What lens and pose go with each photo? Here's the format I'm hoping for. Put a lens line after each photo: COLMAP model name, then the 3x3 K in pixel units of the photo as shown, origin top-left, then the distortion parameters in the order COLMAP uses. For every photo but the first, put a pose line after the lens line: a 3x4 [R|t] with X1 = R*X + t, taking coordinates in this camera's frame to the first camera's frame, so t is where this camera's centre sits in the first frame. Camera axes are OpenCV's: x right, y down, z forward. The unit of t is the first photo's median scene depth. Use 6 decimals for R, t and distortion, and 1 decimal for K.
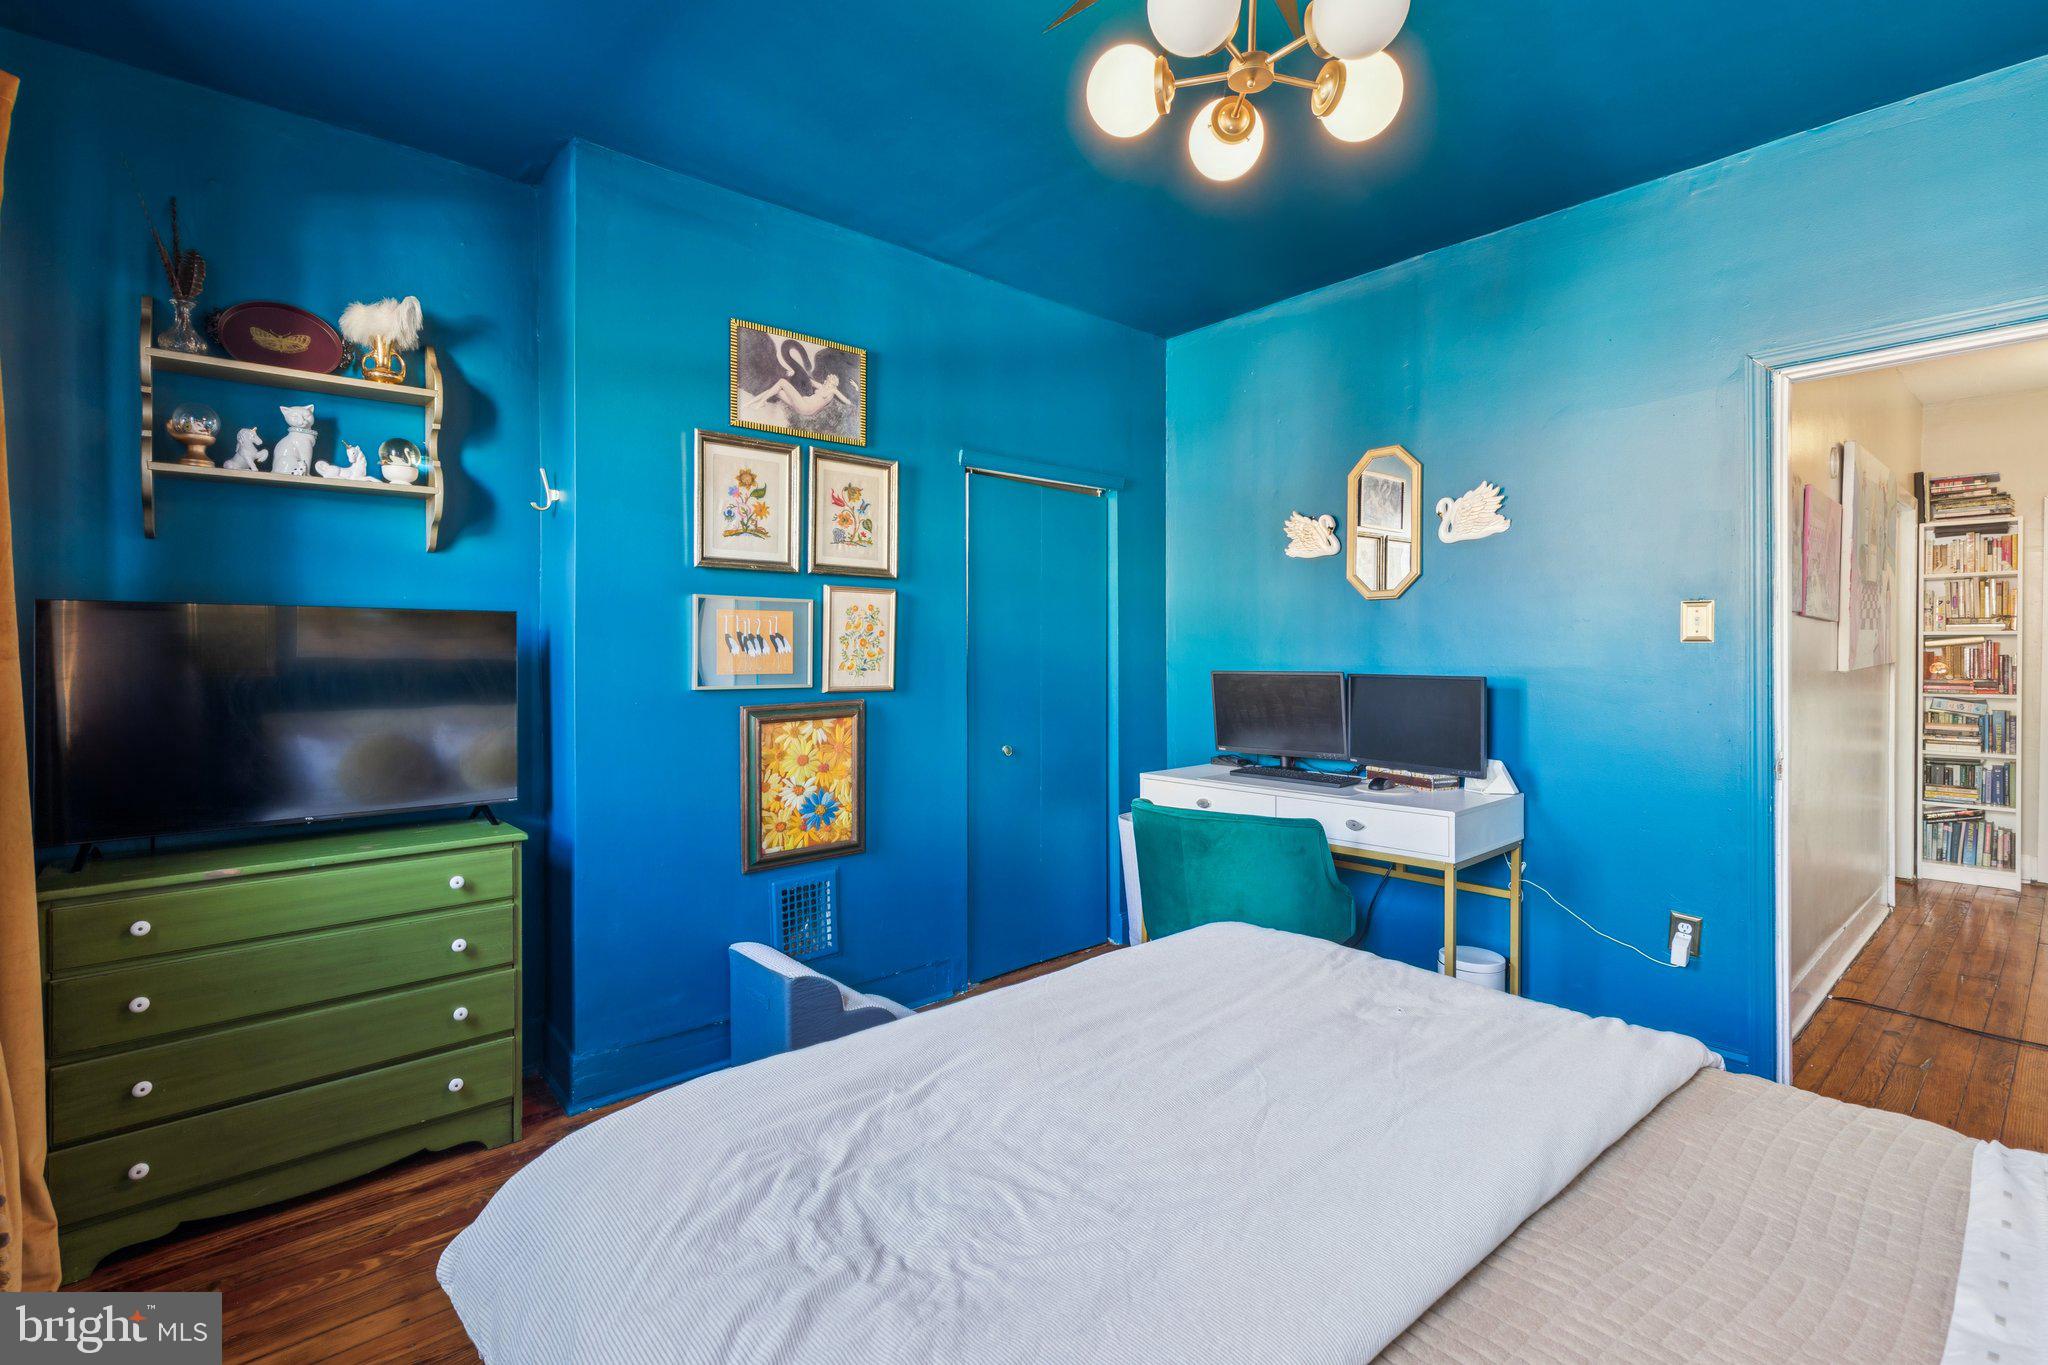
lens RADIAL K [[941.8, 0, 1027.1], [0, 941.8, 652.8], [0, 0, 1]] dist [0.012099, -0.000425]
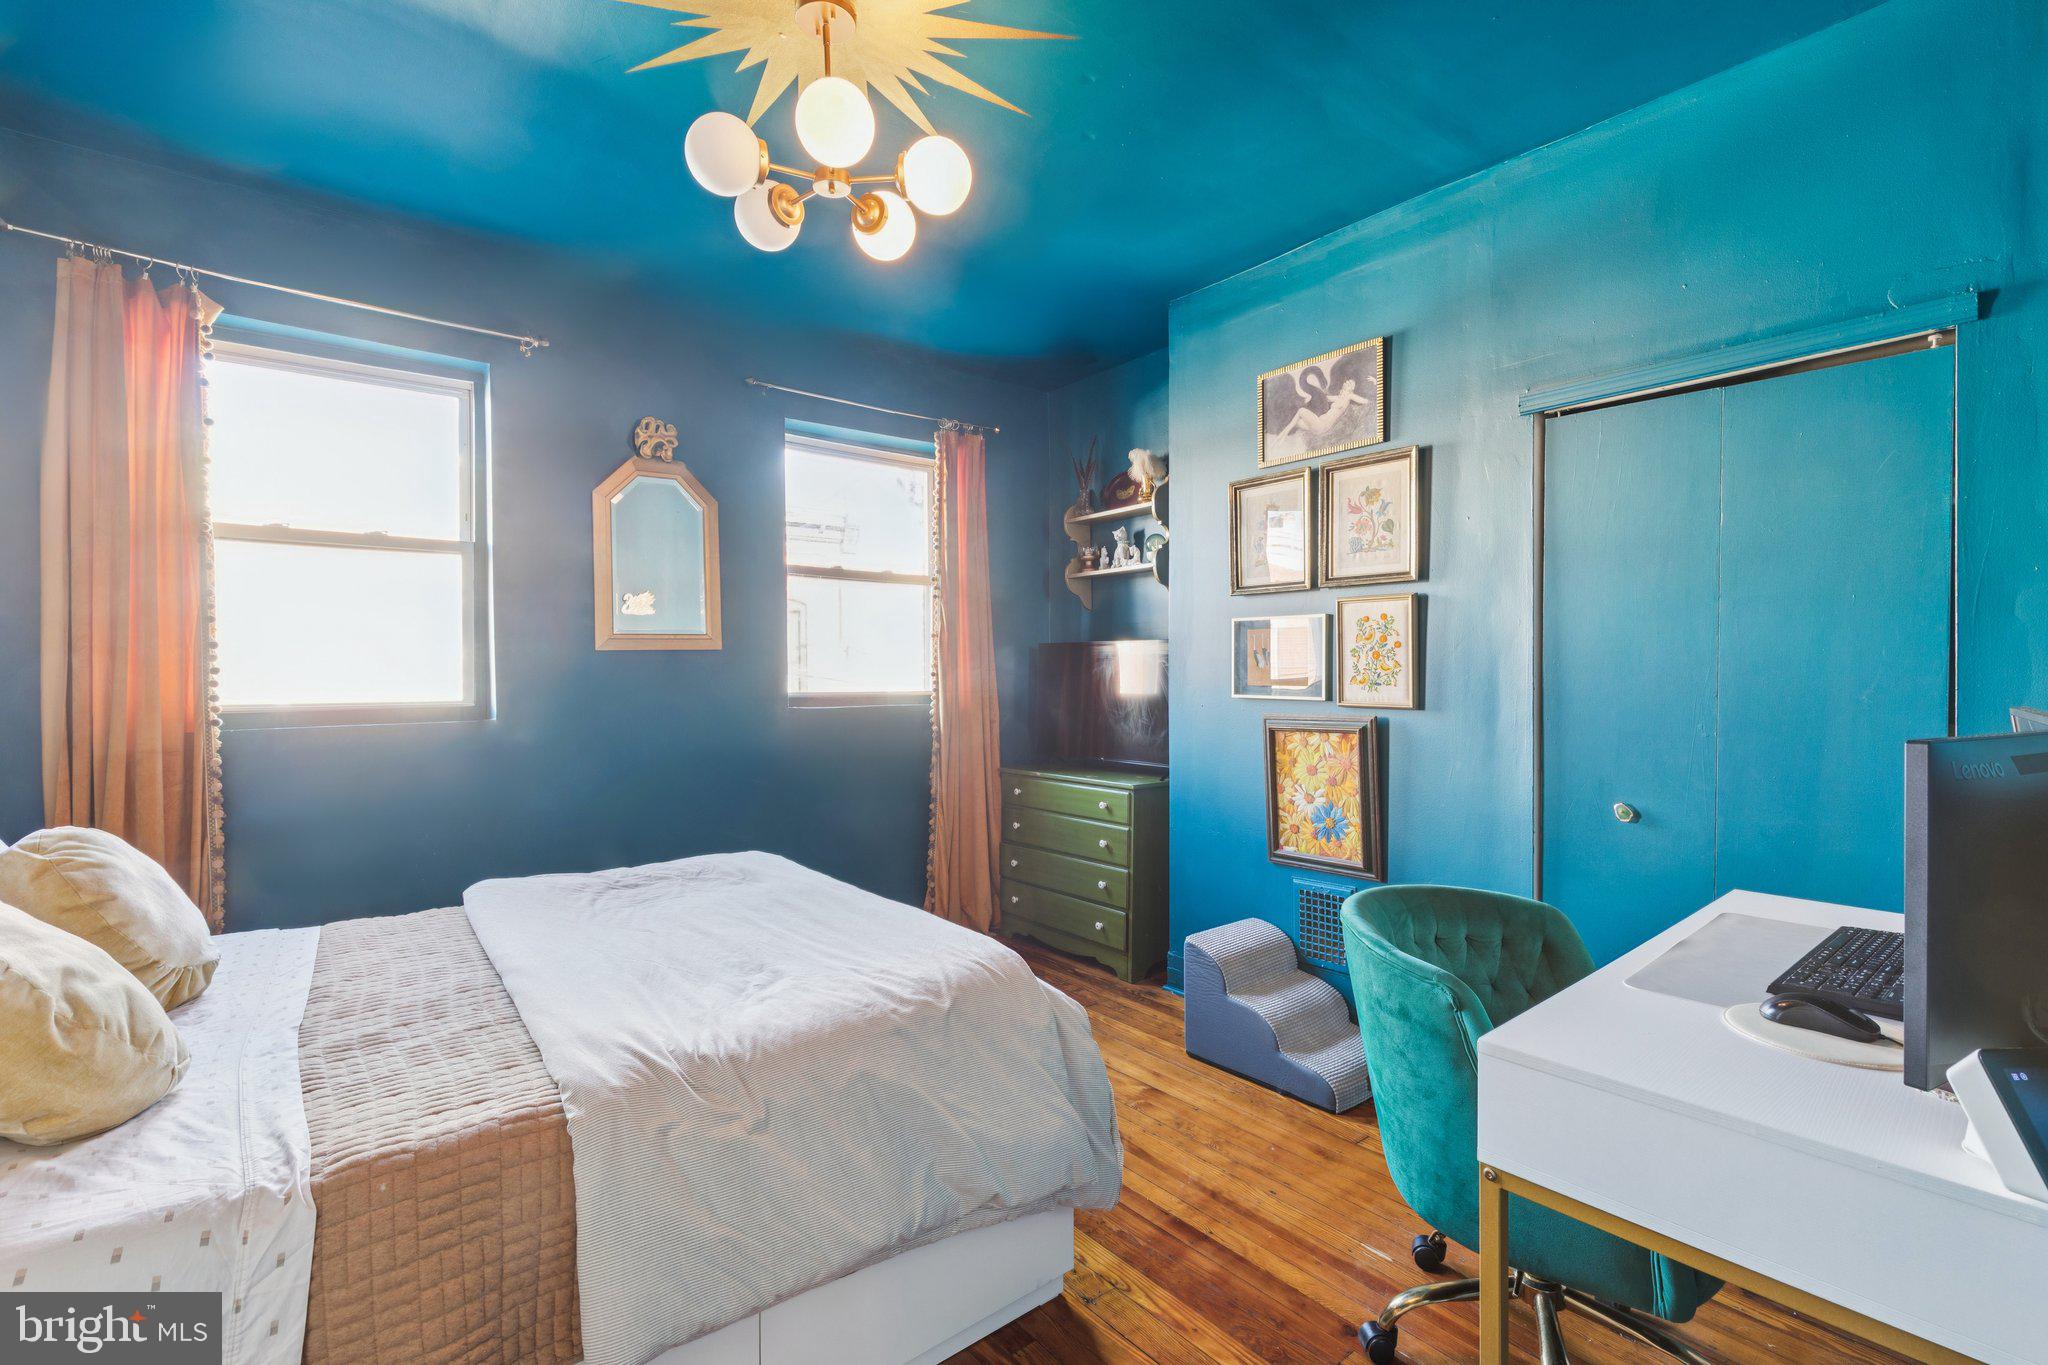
lens RADIAL K [[910.7, 0, 1020.1], [0, 910.7, 672.6], [0, 0, 1]] dist [0.009935, -0.000753]
pose [[-0.050411, 0.003786, -0.998721, 0.763803], [-0.000638, 0.999992, 0.003823, 0.003315], [0.998728, 0.000829, -0.050409, 0.718673]]
